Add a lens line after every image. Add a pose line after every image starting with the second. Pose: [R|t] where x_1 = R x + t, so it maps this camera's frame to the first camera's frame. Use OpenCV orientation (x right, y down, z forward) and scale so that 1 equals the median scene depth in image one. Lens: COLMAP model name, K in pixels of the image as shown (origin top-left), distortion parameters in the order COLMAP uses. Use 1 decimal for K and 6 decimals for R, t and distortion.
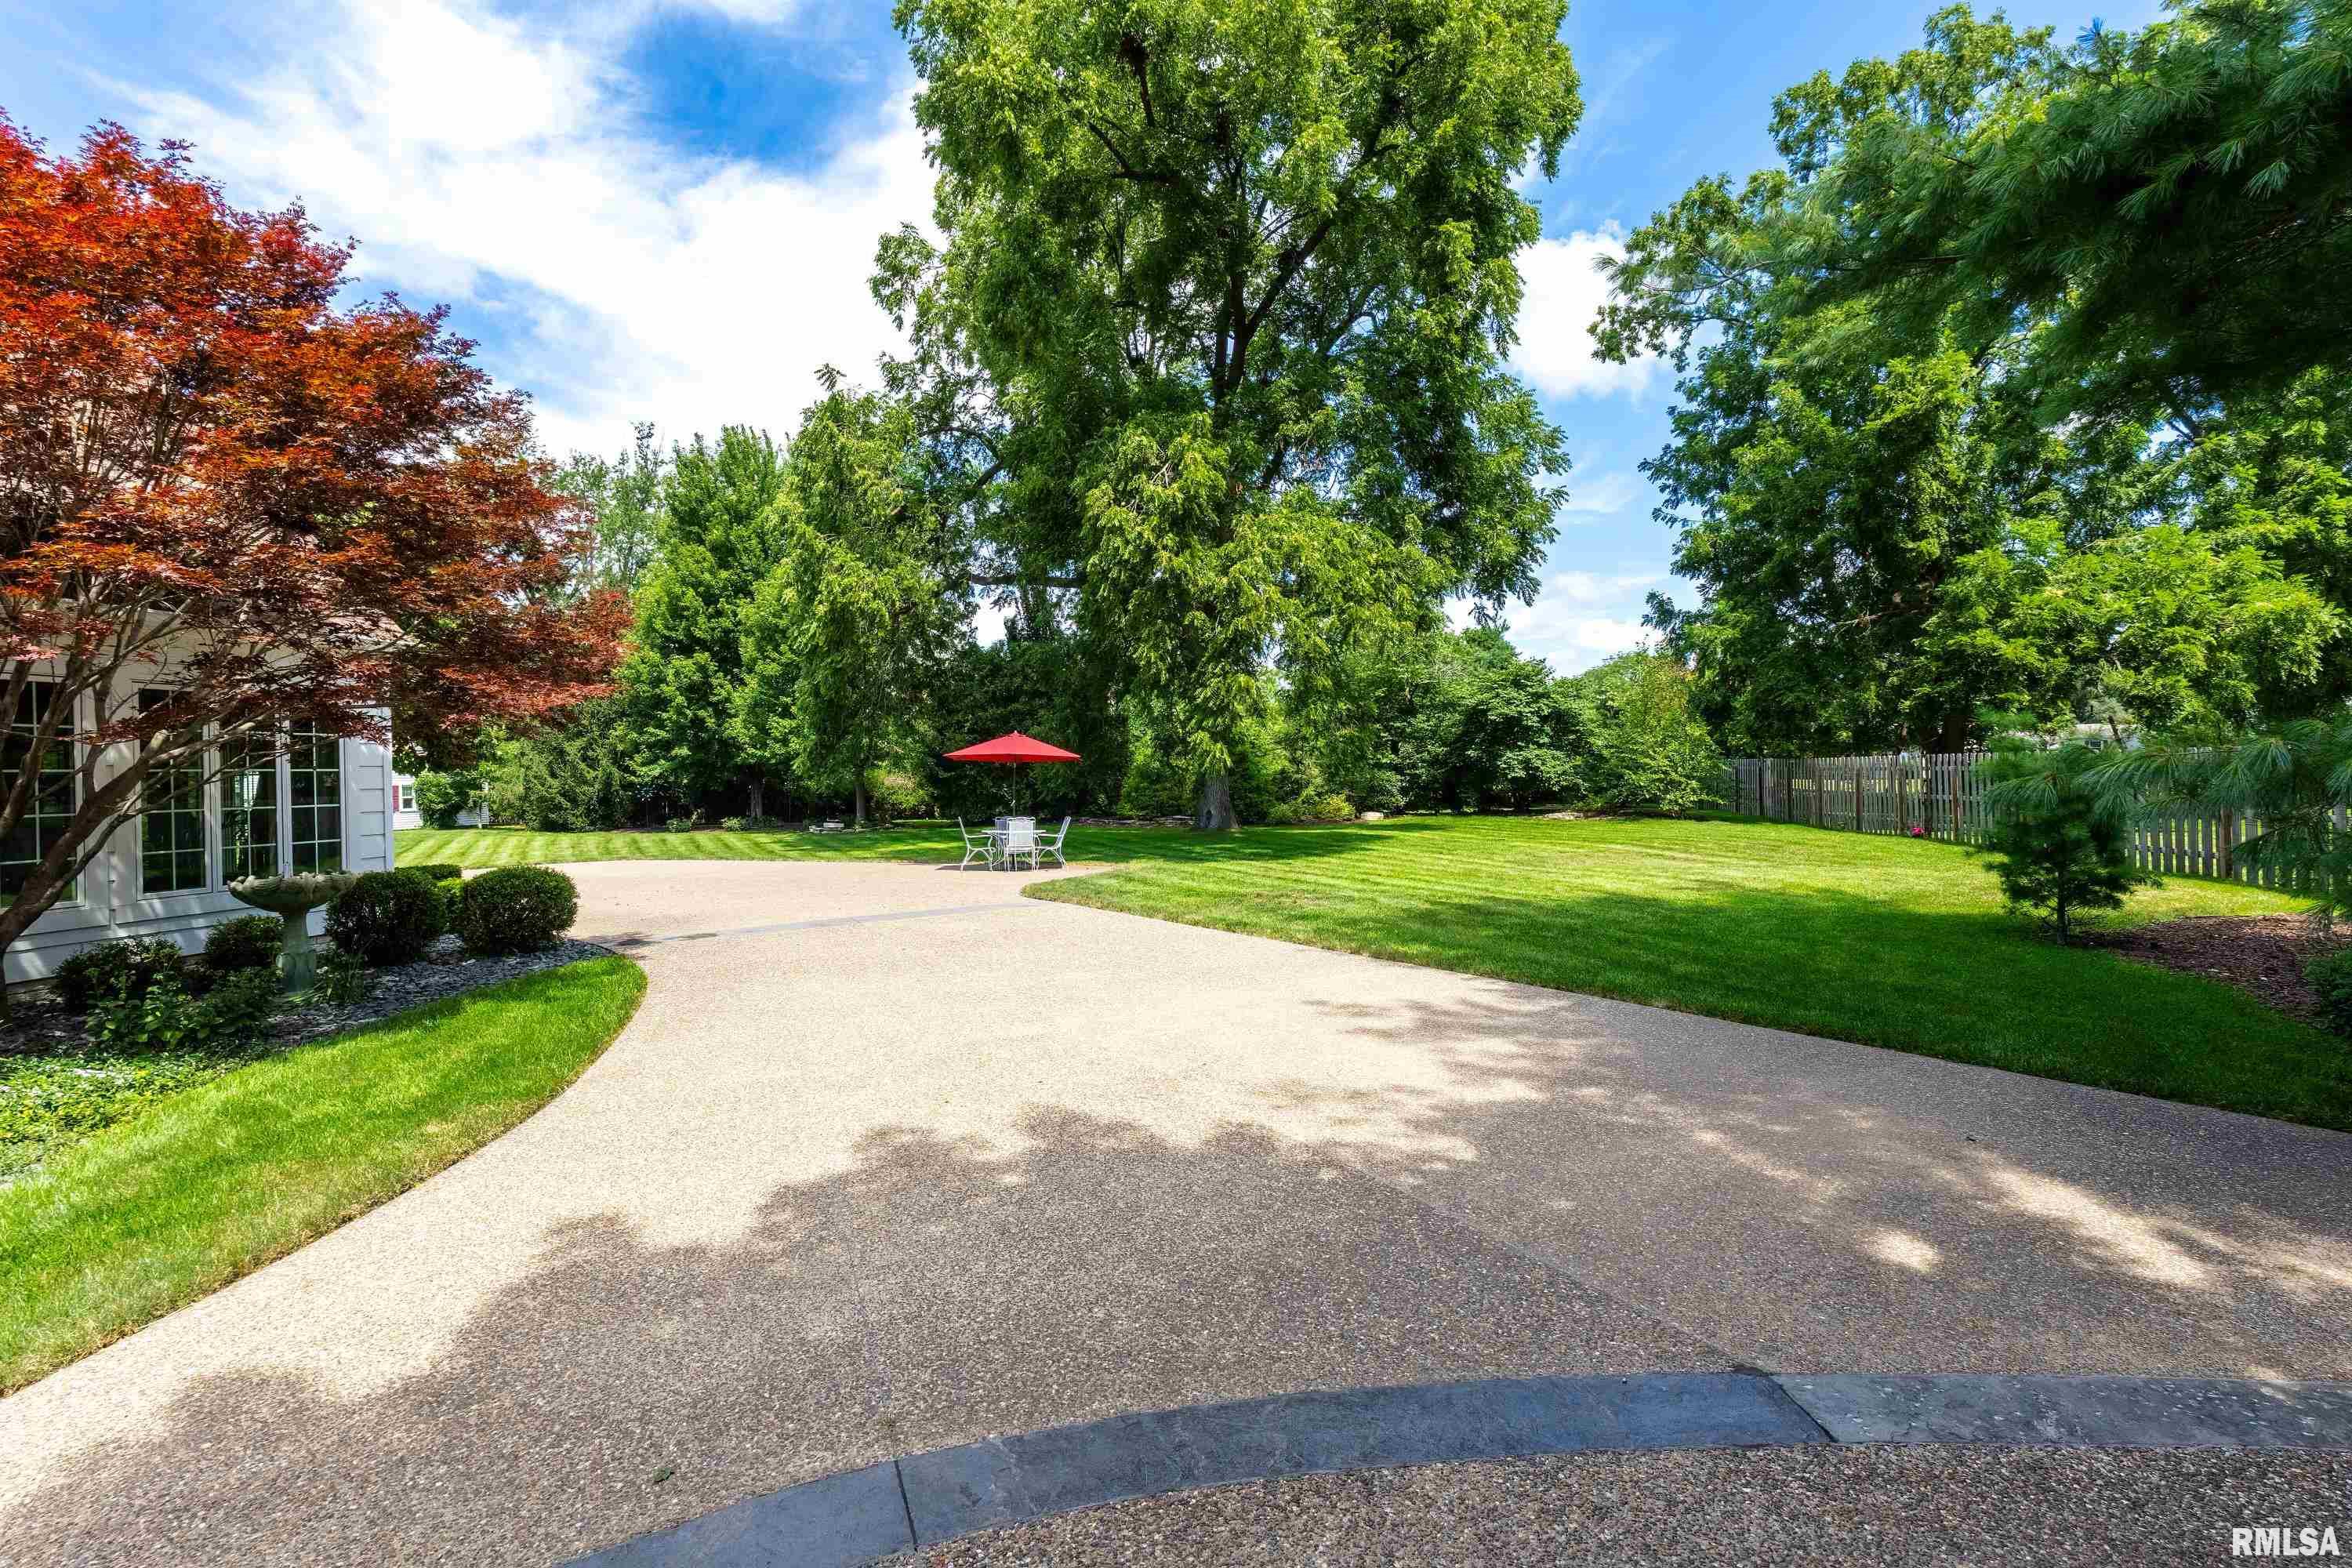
lens RADIAL K [[1096.7, 0, 1173.0], [0, 1096.7, 755.8], [0, 0, 1]] dist [0.000769, -0.000089]
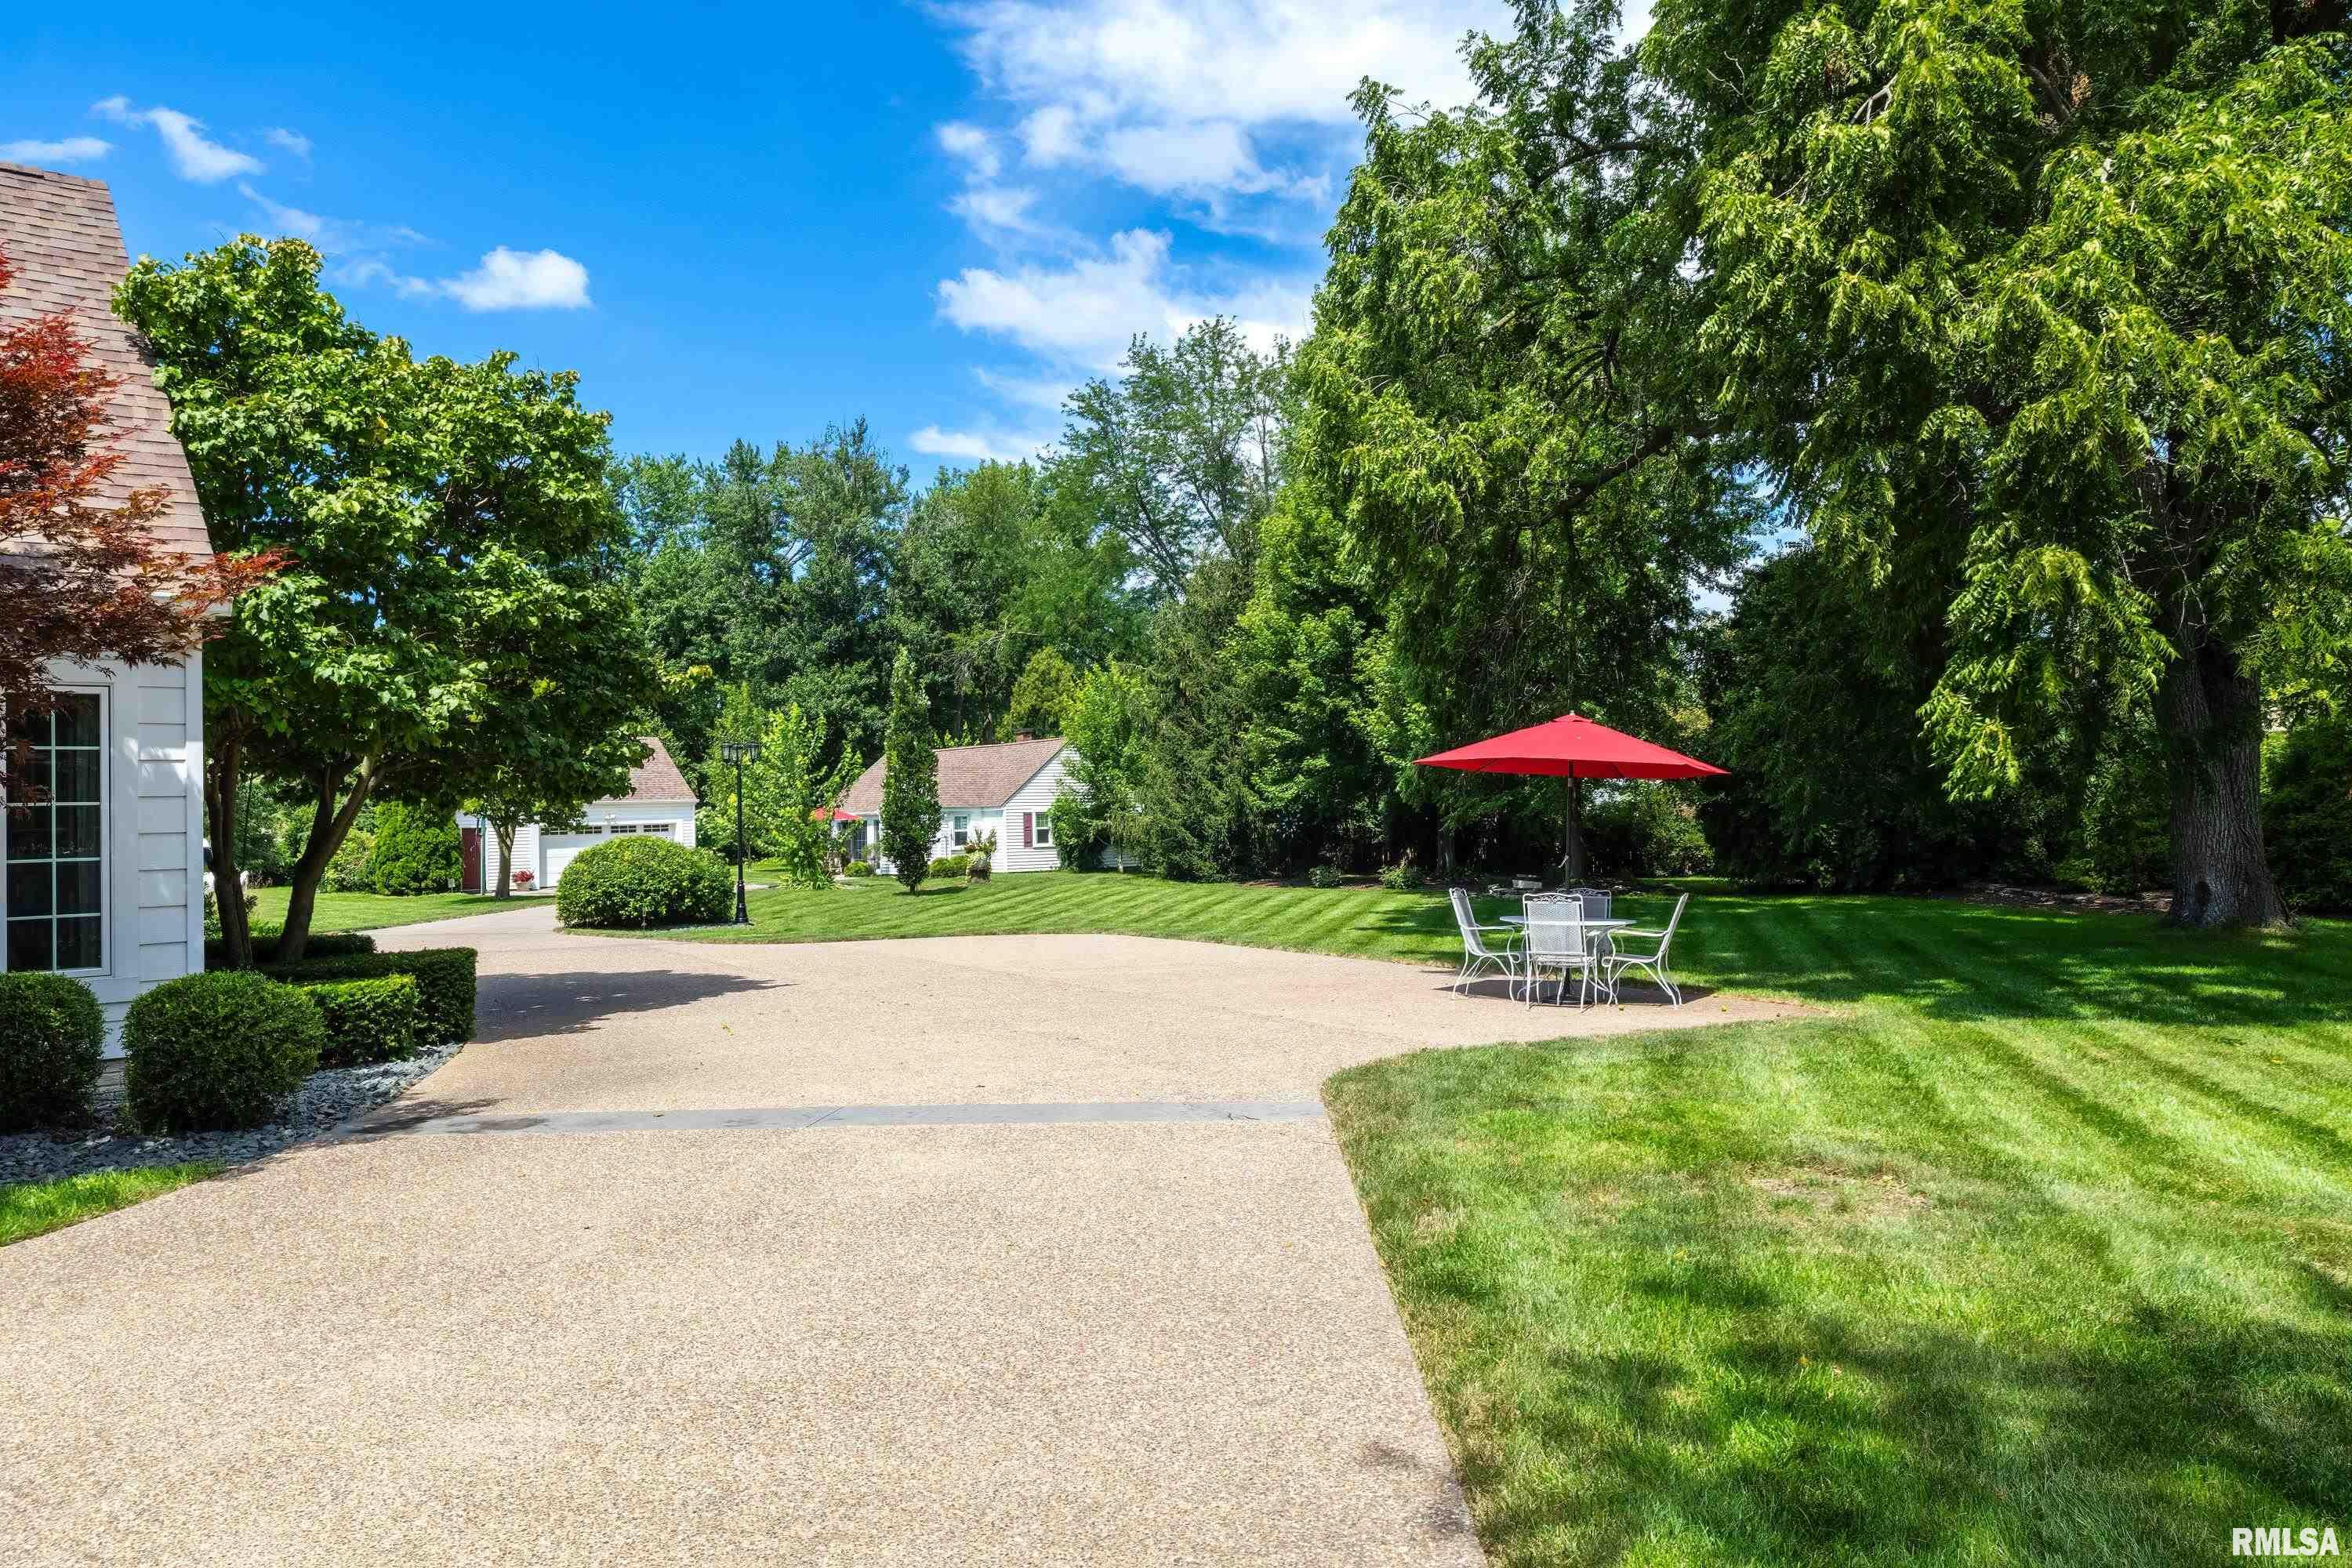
lens RADIAL K [[1689.7, 0, 1181.9], [0, 1689.7, 739.6], [0, 0, 1]] dist [0.001951, -0.001683]
pose [[0.801161, -0.020244, -0.598106, 0.084666], [0.010757, 0.999753, -0.019430, 0.001173], [0.598352, 0.009133, 0.801181, 0.162583]]
